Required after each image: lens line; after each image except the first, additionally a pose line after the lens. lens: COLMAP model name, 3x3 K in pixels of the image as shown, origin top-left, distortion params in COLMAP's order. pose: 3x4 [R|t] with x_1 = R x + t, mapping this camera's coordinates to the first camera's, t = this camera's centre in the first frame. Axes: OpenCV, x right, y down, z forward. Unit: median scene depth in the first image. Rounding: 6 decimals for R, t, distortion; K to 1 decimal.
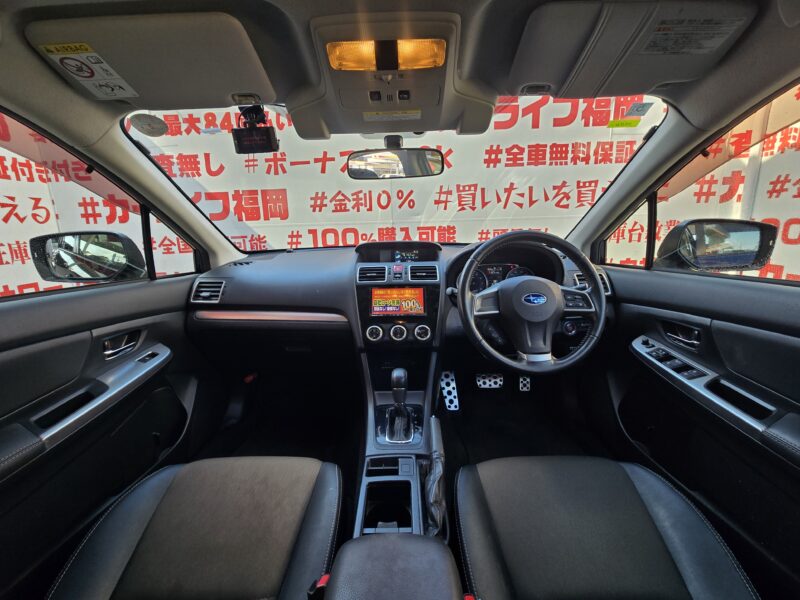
lens RADIAL K [[337.3, 0, 396.9], [0, 337.3, 298.3], [0, 0, 1]] dist [0.009278, -0.001554]
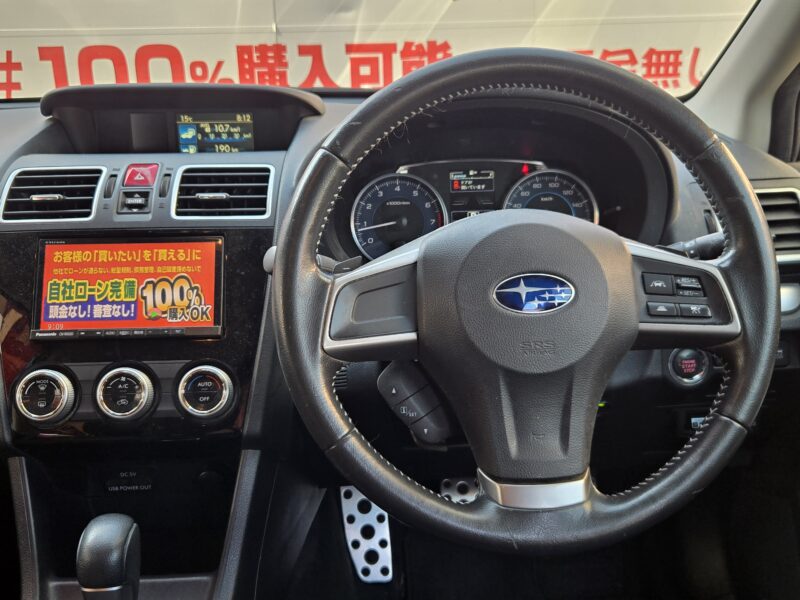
lens RADIAL K [[822.3, 0, 395.1], [0, 822.3, 297.7], [0, 0, 1]] dist [0.058779, 0.000000]
pose [[0.999226, -0.005112, 0.038995, 0.085098], [0.001731, 0.996272, 0.086254, -0.018063], [-0.039290, -0.086119, 0.995510, 0.098128]]
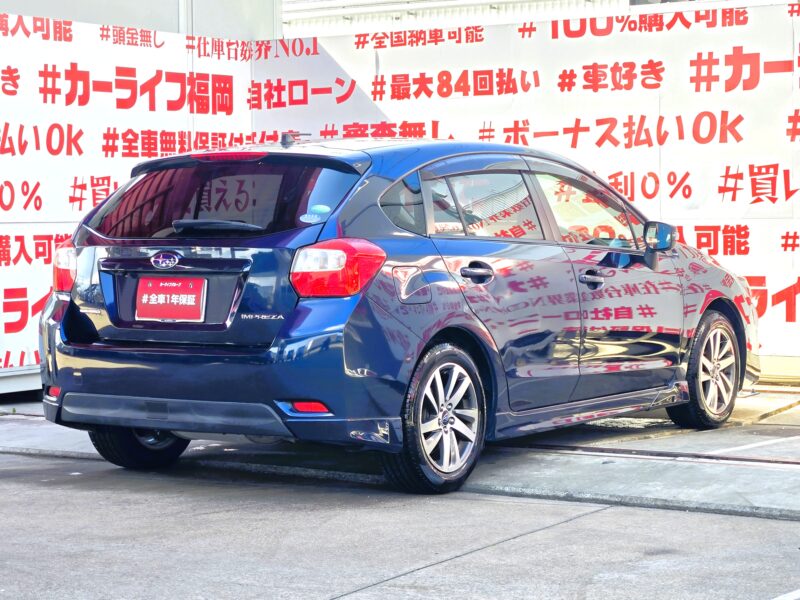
lens RADIAL K [[3681.7, 0, 403.8], [0, 3681.7, 293.7], [0, 0, 1]] dist [0.769593, 0.000000]
pose [[0.842414, 0.033171, -0.537809, 3.808370], [-0.123016, 0.983583, -0.132025, 1.033858], [0.524600, 0.177379, 0.832665, -5.803100]]
